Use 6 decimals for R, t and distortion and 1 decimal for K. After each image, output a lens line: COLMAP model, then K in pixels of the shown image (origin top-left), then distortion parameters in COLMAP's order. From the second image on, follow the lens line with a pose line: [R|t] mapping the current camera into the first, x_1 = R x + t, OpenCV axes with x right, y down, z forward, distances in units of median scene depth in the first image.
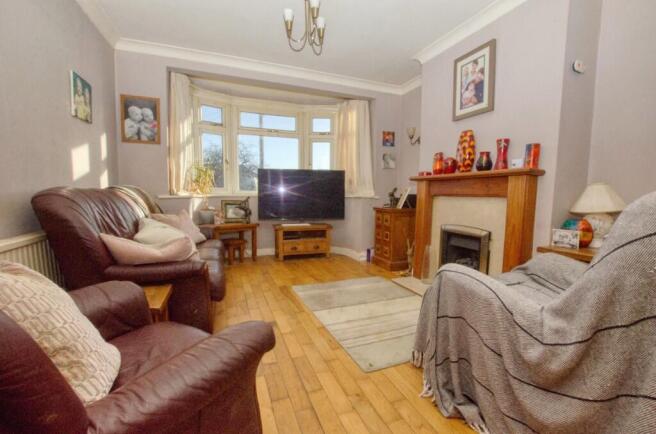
lens RADIAL K [[285.0, 0, 330.0], [0, 285.0, 217.4], [0, 0, 1]] dist [-0.004132, -0.000256]
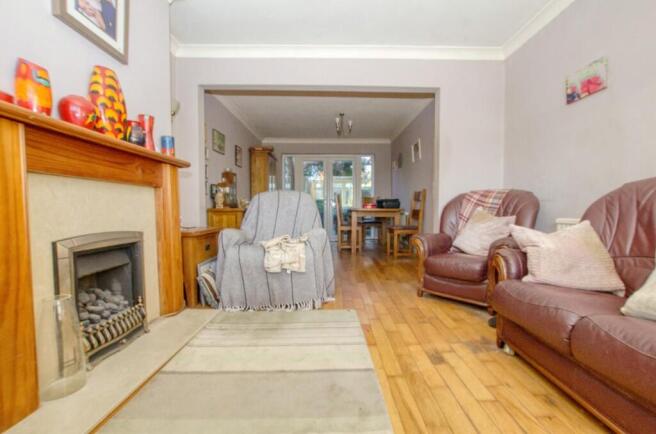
lens RADIAL K [[285.0, 0, 332.1], [0, 285.0, 215.0], [0, 0, 1]] dist [-0.004132, -0.000256]
pose [[-0.930327, -0.025866, 0.365819, -0.200001], [0.014740, 0.994066, 0.107772, -0.072975], [-0.366436, 0.105655, -0.924425, 1.632898]]
